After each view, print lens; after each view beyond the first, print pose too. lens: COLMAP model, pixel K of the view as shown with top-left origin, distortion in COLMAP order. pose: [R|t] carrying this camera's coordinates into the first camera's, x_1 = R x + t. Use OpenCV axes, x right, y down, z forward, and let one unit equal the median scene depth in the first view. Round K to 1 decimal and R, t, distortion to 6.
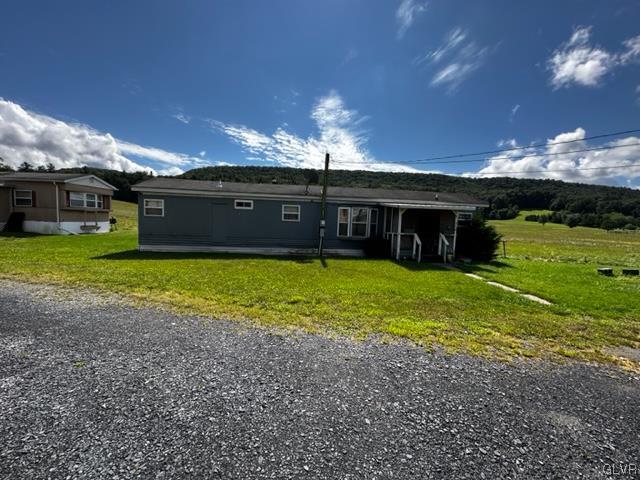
lens RADIAL K [[258.8, 0, 311.3], [0, 258.8, 248.2], [0, 0, 1]] dist [-0.002994, 0.001081]
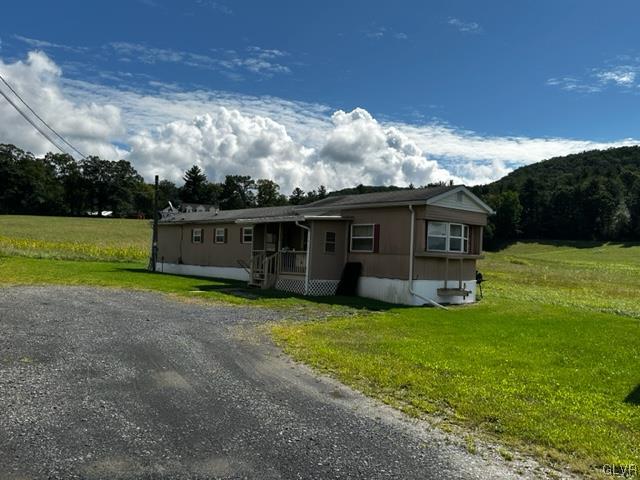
lens RADIAL K [[535.3, 0, 318.1], [0, 535.3, 237.2], [0, 0, 1]] dist [0.072510, -0.096344]
pose [[0.726607, -0.036843, -0.686065, -0.345587], [-0.079805, 0.987276, -0.137540, -0.023026], [0.682403, 0.154688, 0.714421, 0.086396]]
